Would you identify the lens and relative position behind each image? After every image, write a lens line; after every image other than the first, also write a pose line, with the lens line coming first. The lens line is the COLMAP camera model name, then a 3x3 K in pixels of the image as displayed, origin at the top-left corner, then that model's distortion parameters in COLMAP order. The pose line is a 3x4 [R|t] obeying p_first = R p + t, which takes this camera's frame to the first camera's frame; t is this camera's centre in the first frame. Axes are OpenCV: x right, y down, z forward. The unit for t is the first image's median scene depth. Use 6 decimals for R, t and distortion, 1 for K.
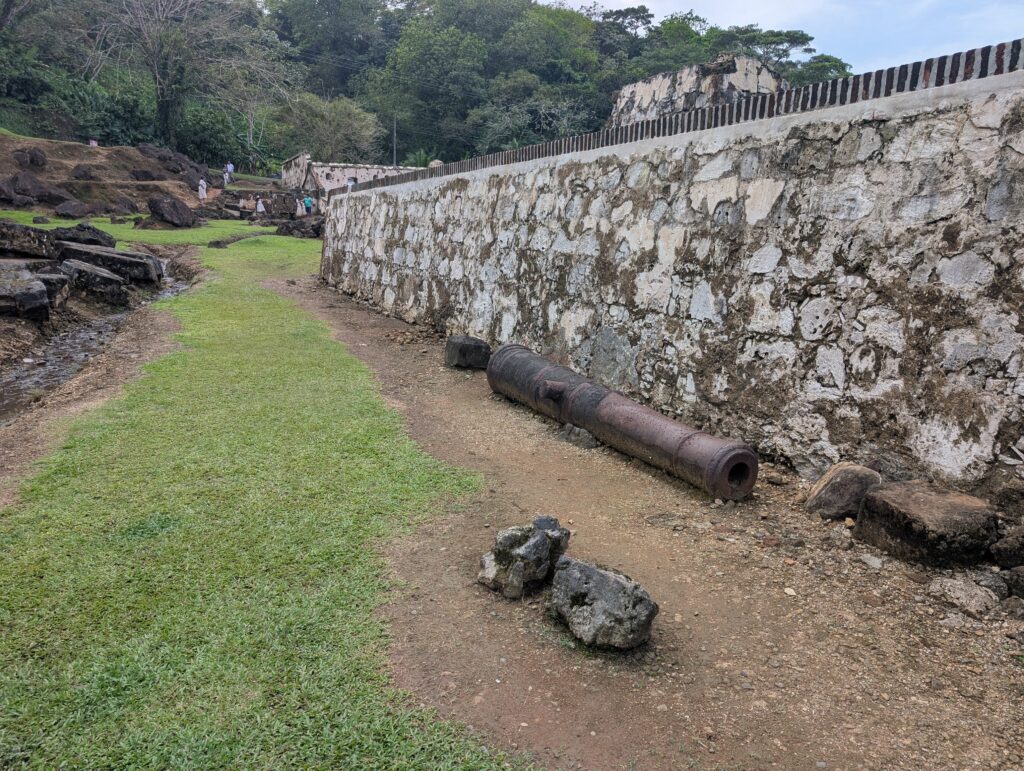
lens RADIAL K [[746.1, 0, 512.0], [0, 746.1, 385.5], [0, 0, 1]] dist [0.046043, -0.036504]
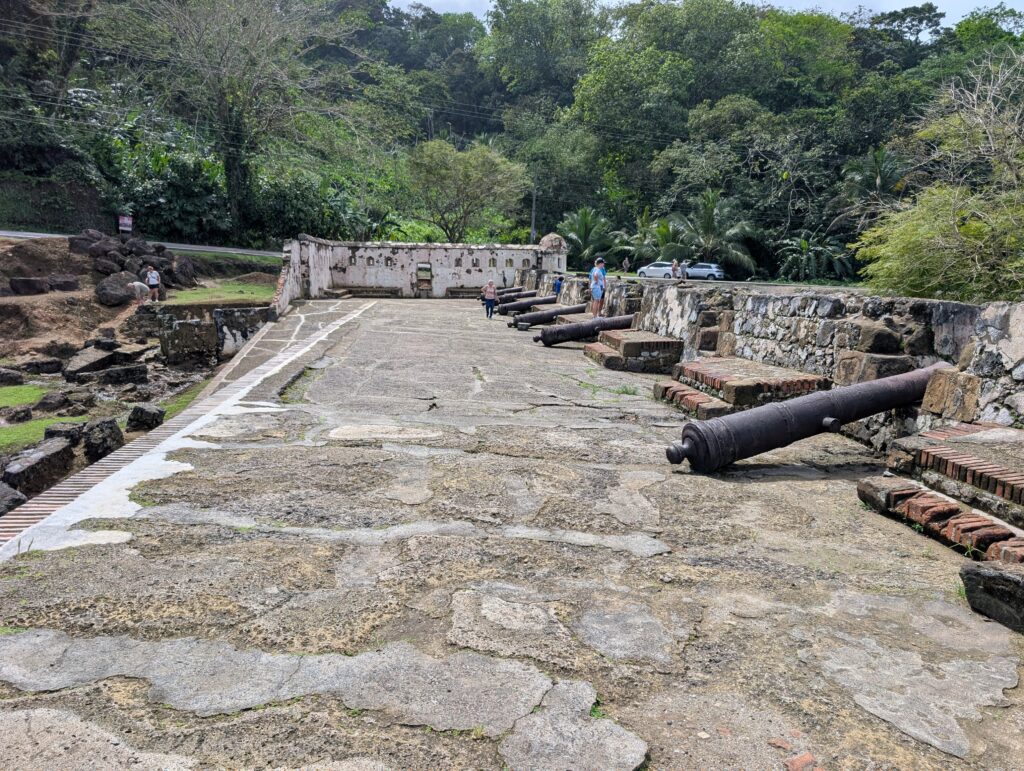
lens RADIAL K [[746.1, 0, 512.0], [0, 746.1, 385.5], [0, 0, 1]] dist [0.046043, -0.036504]
pose [[0.947067, 0.055967, -0.316120, 0.224646], [-0.069796, 0.997029, -0.032585, -0.372728], [0.313357, 0.052924, 0.948159, 0.957929]]
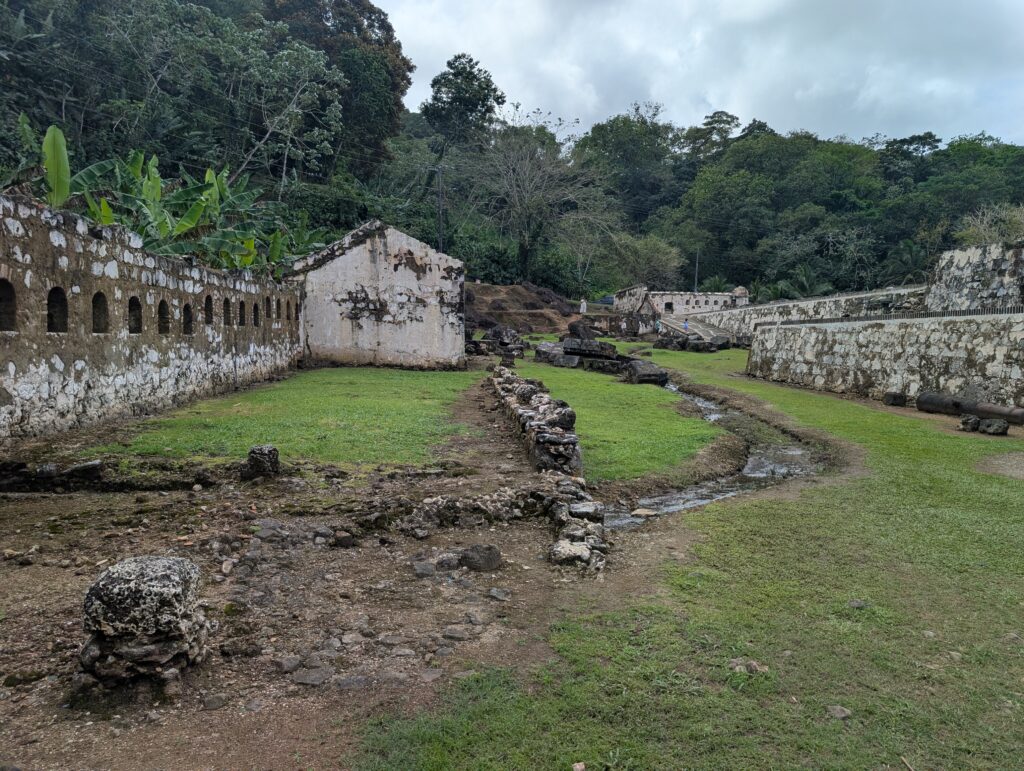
lens RADIAL K [[738.0, 0, 535.6], [0, 738.0, 376.5], [0, 0, 1]] dist [0.069555, -0.052117]
pose [[0.952413, 0.018147, -0.304269, -0.124605], [-0.066479, 0.986562, -0.149251, 0.091637], [0.297472, 0.162376, 0.940821, -0.453149]]
